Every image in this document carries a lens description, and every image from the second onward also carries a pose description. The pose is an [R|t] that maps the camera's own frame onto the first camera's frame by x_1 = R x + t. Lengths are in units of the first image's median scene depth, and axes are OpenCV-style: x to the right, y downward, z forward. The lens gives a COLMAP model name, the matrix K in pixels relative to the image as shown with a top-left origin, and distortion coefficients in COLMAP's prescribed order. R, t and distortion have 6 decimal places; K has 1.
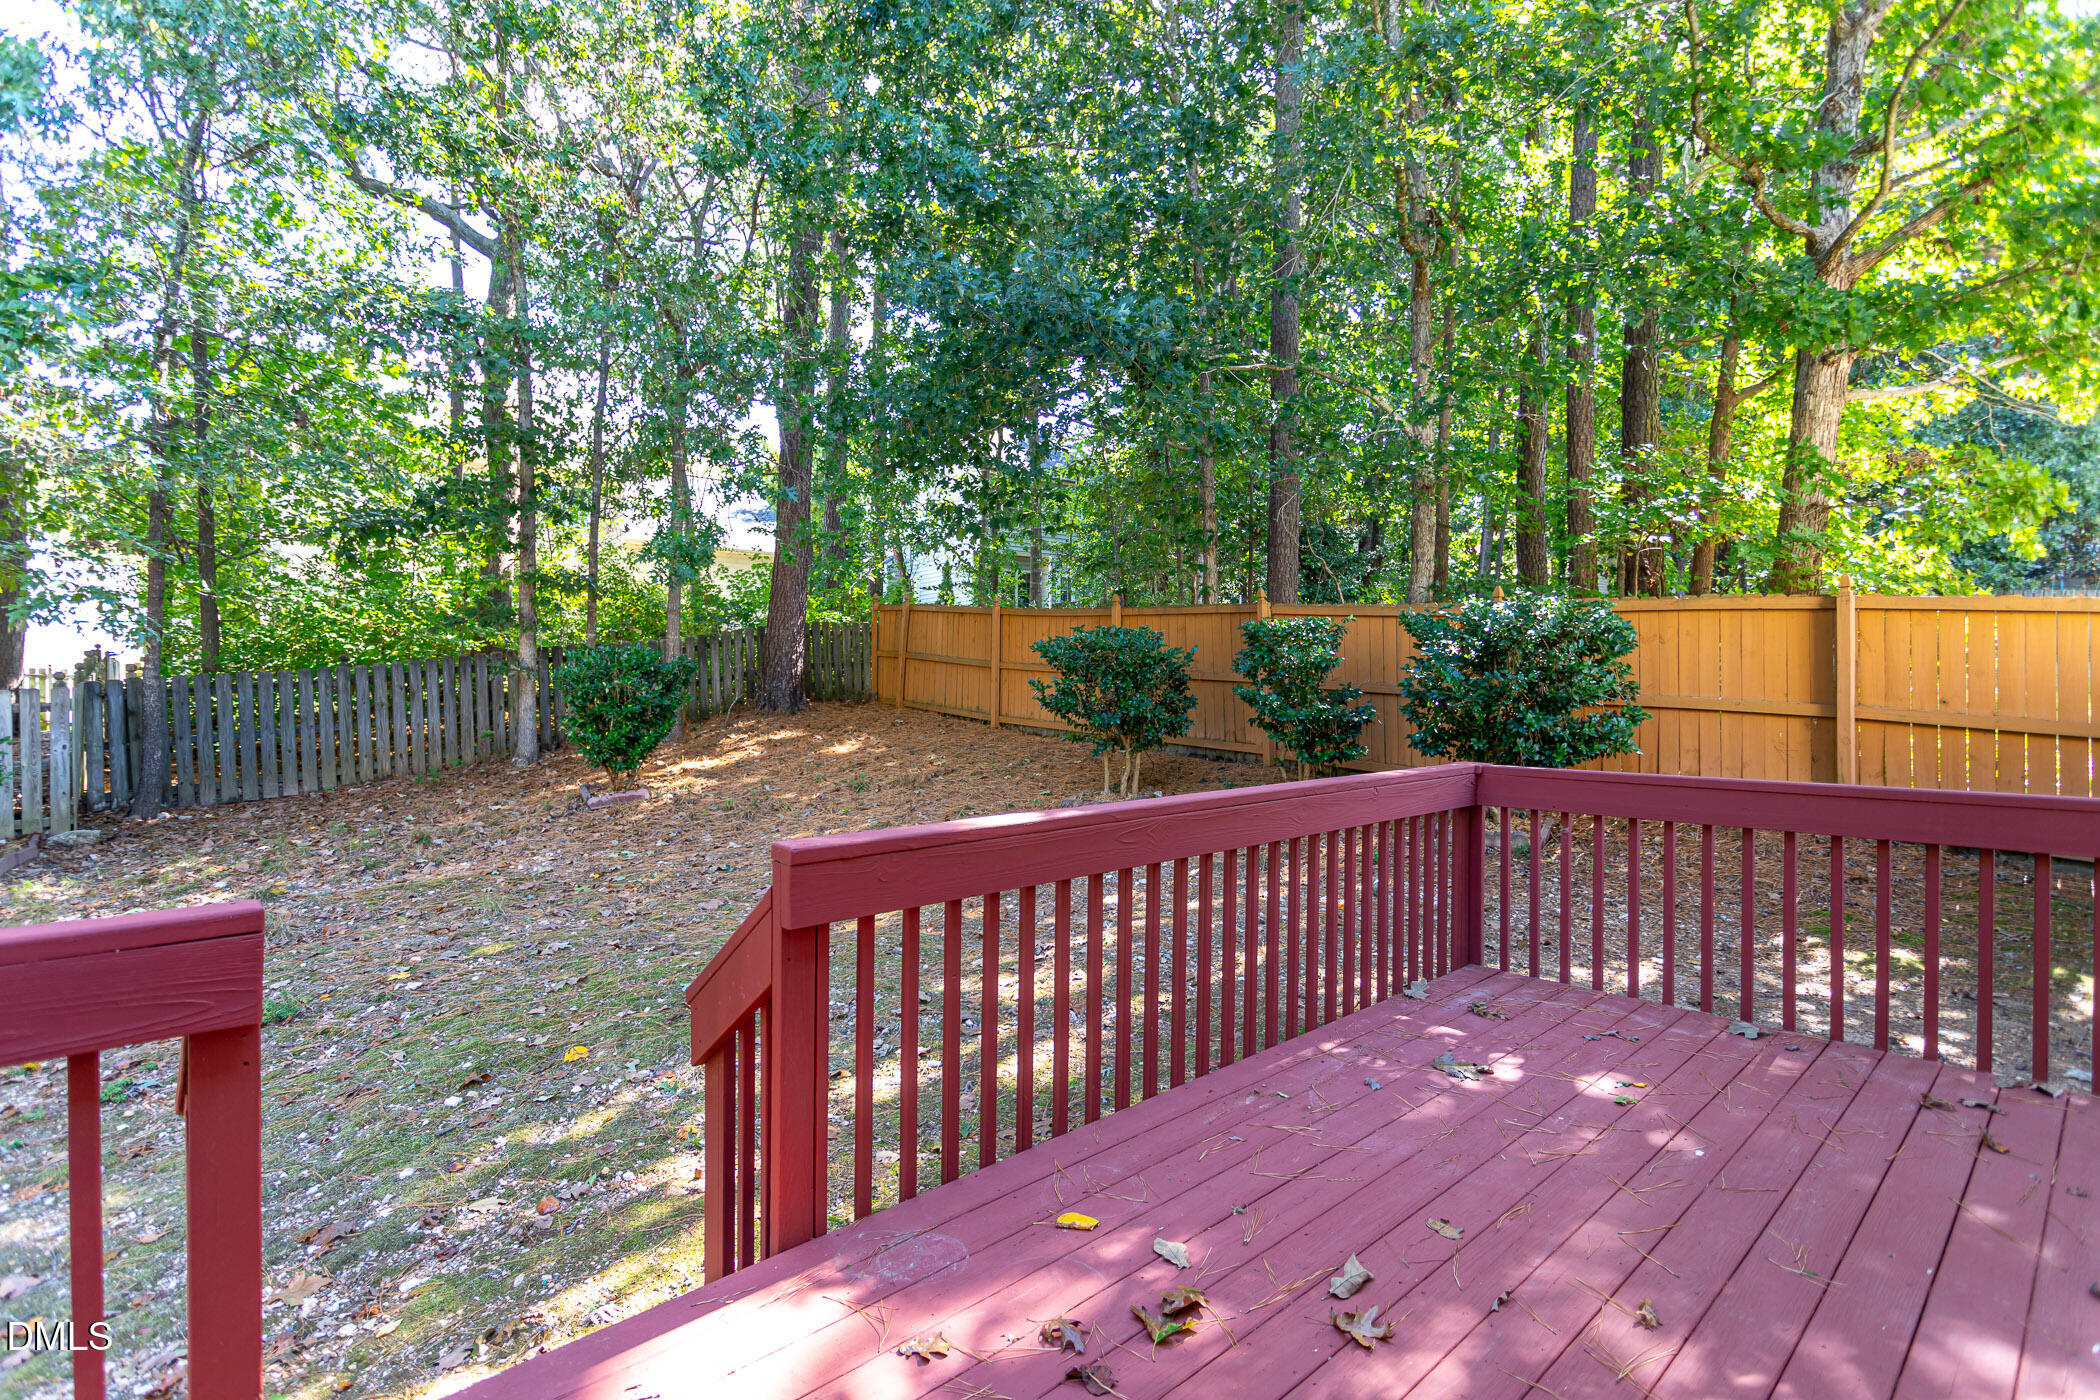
lens RADIAL K [[978.4, 0, 1047.4], [0, 978.4, 691.4], [0, 0, 1]] dist [0.001359, -0.000160]
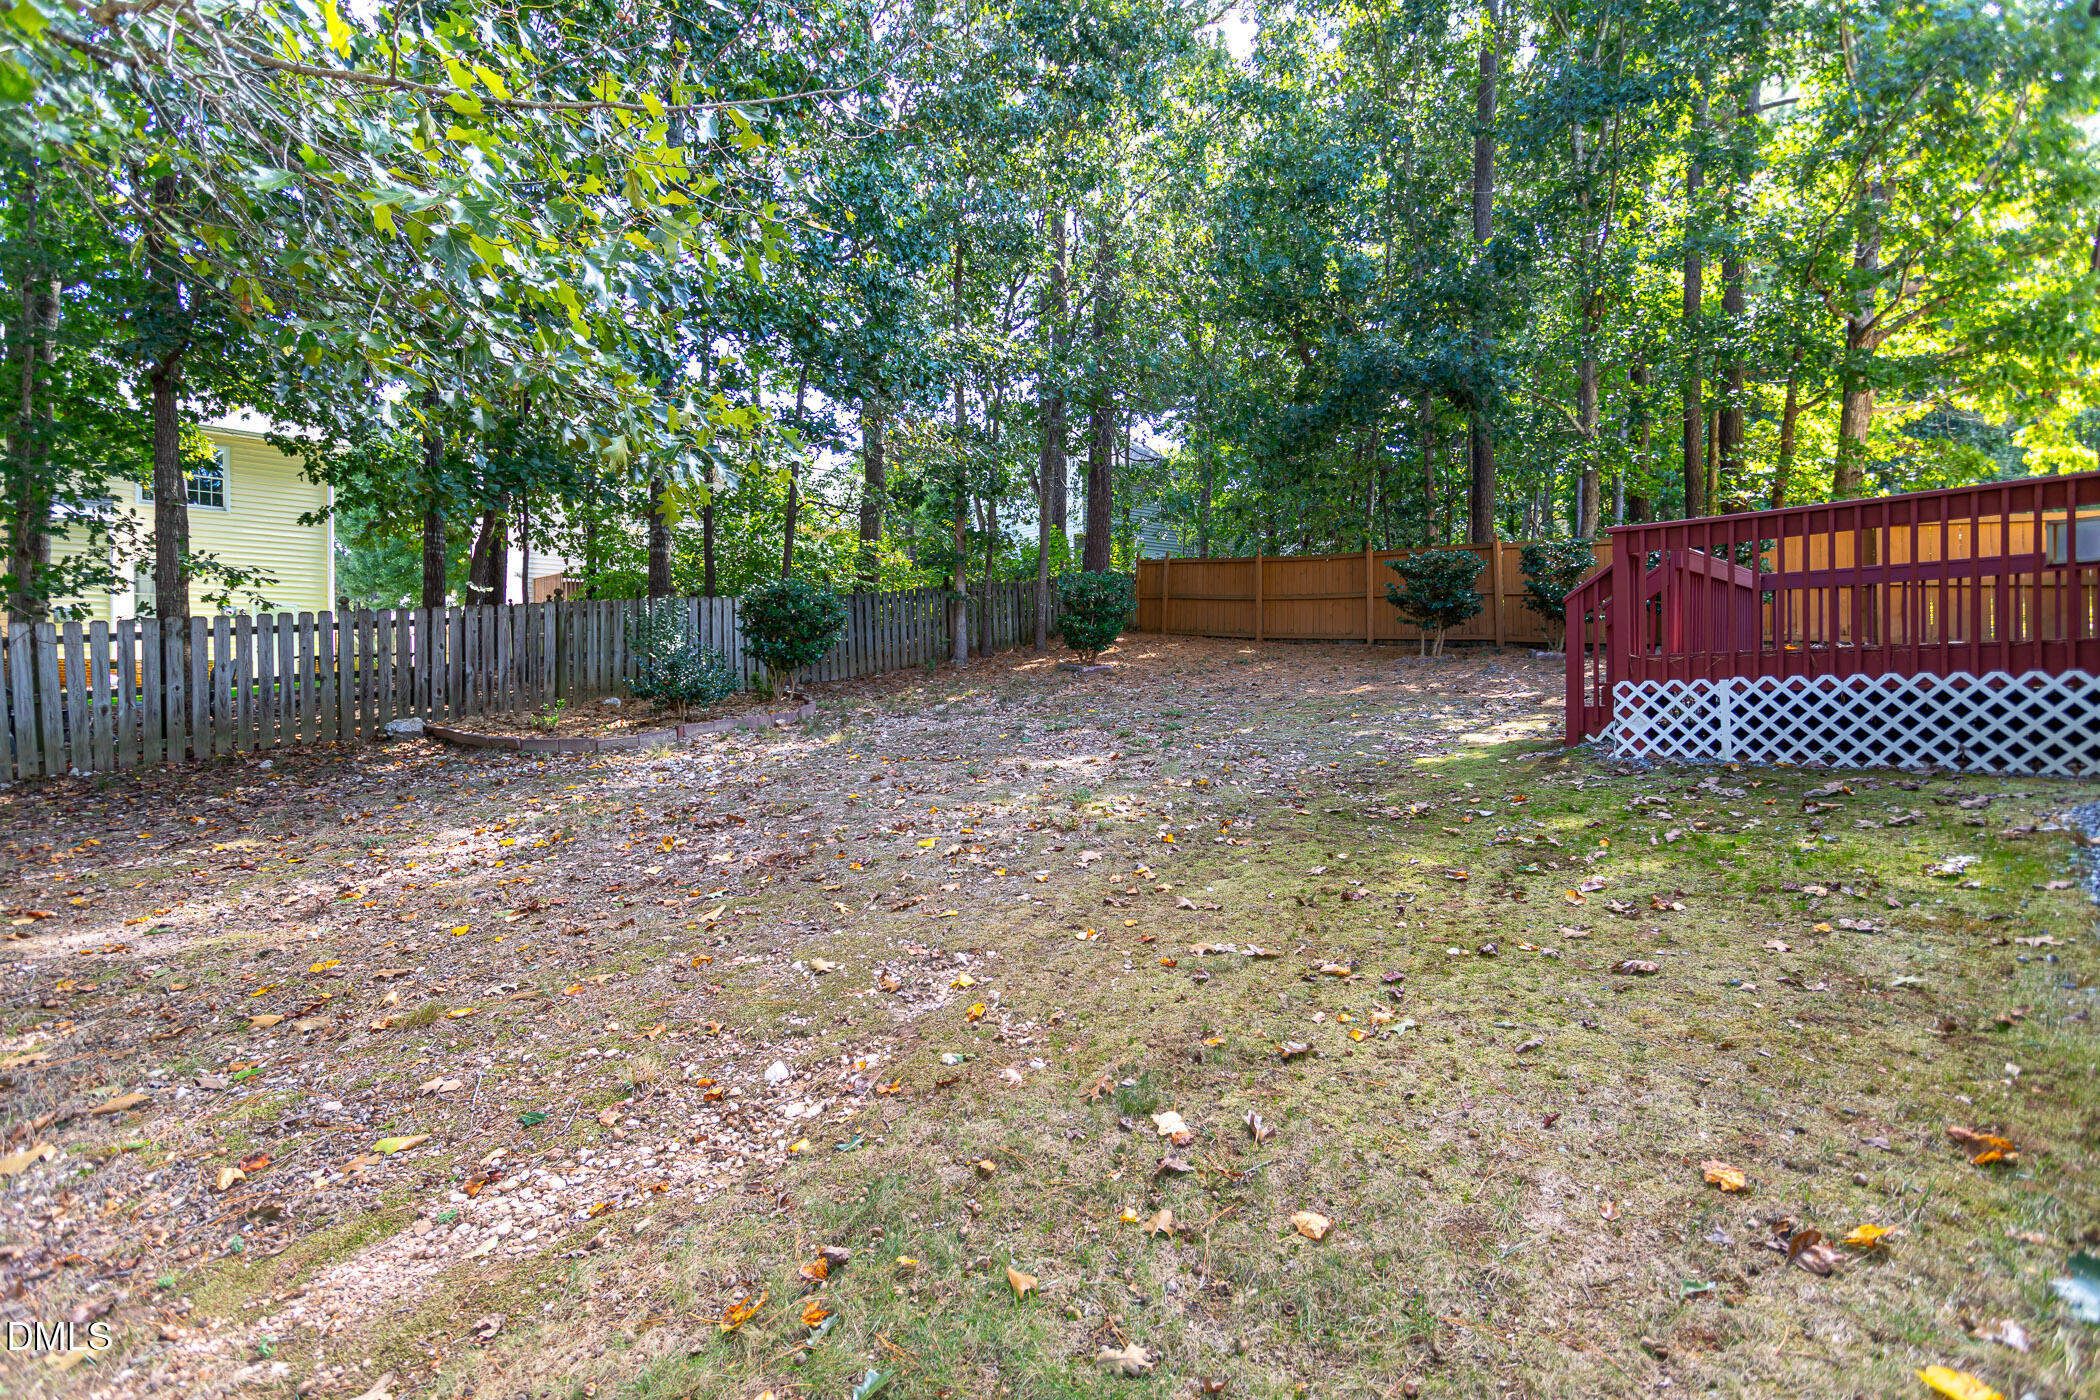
lens RADIAL K [[978.4, 0, 1052.1], [0, 978.4, 700.7], [0, 0, 1]] dist [0.001359, -0.000160]
pose [[0.999097, -0.009028, 0.041506, -0.698561], [0.008598, 0.999908, 0.010512, 0.179354], [-0.041597, -0.010146, 0.999083, -0.671326]]
